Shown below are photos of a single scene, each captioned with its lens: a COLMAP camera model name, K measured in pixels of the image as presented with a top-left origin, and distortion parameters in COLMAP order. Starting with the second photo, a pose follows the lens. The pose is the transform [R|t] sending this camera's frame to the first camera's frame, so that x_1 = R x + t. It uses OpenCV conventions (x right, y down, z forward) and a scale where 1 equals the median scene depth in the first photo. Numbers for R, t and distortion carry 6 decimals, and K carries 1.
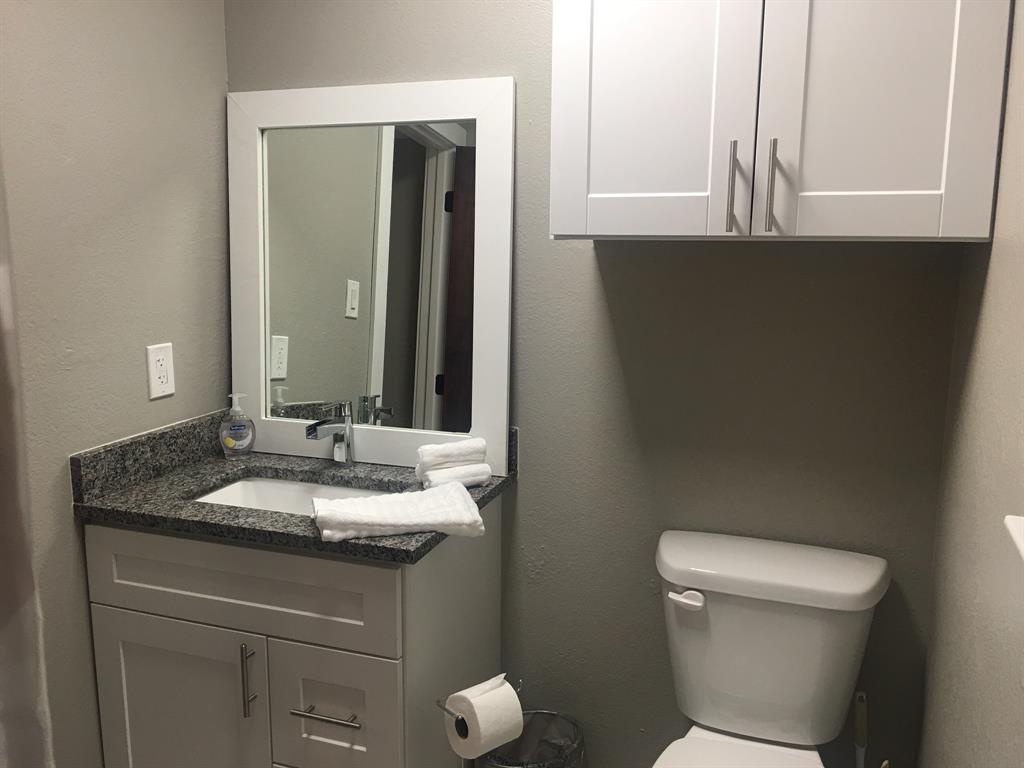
lens RADIAL K [[861.2, 0, 513.1], [0, 861.2, 381.8], [0, 0, 1]] dist [-0.006884, -0.000570]
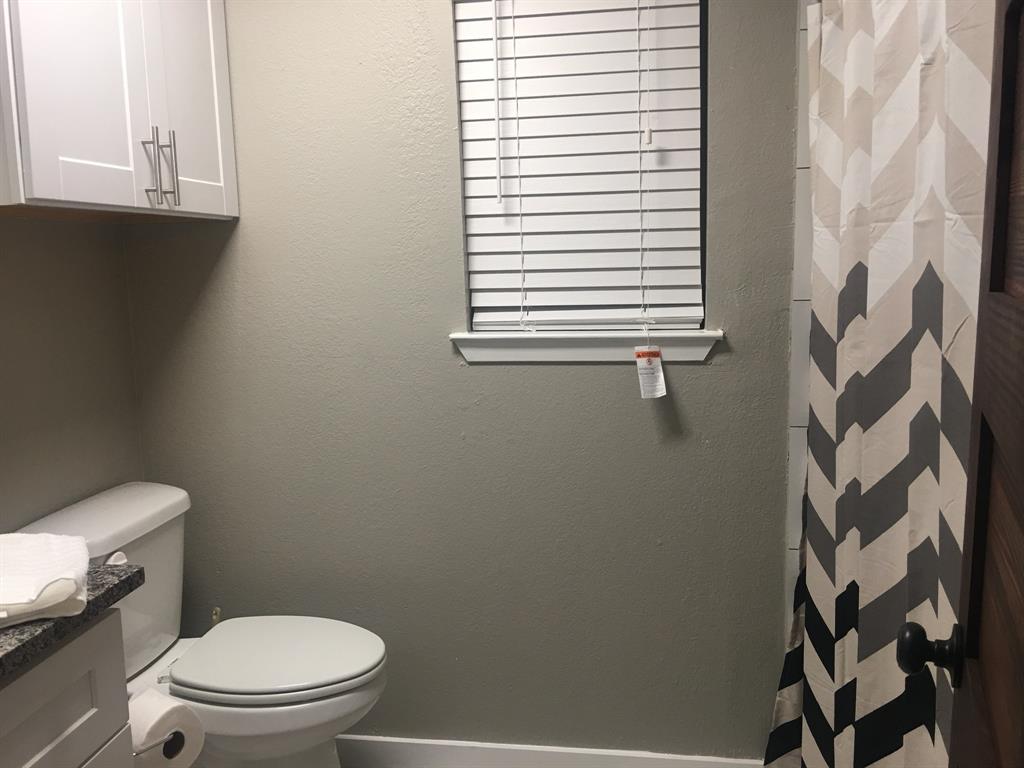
lens RADIAL K [[861.2, 0, 512.5], [0, 861.2, 383.4], [0, 0, 1]] dist [-0.006884, -0.000570]
pose [[-0.184653, -0.150045, 0.971283, -0.917235], [0.182669, 0.965817, 0.183928, -0.059601], [-0.965679, 0.211387, -0.150932, 0.708243]]
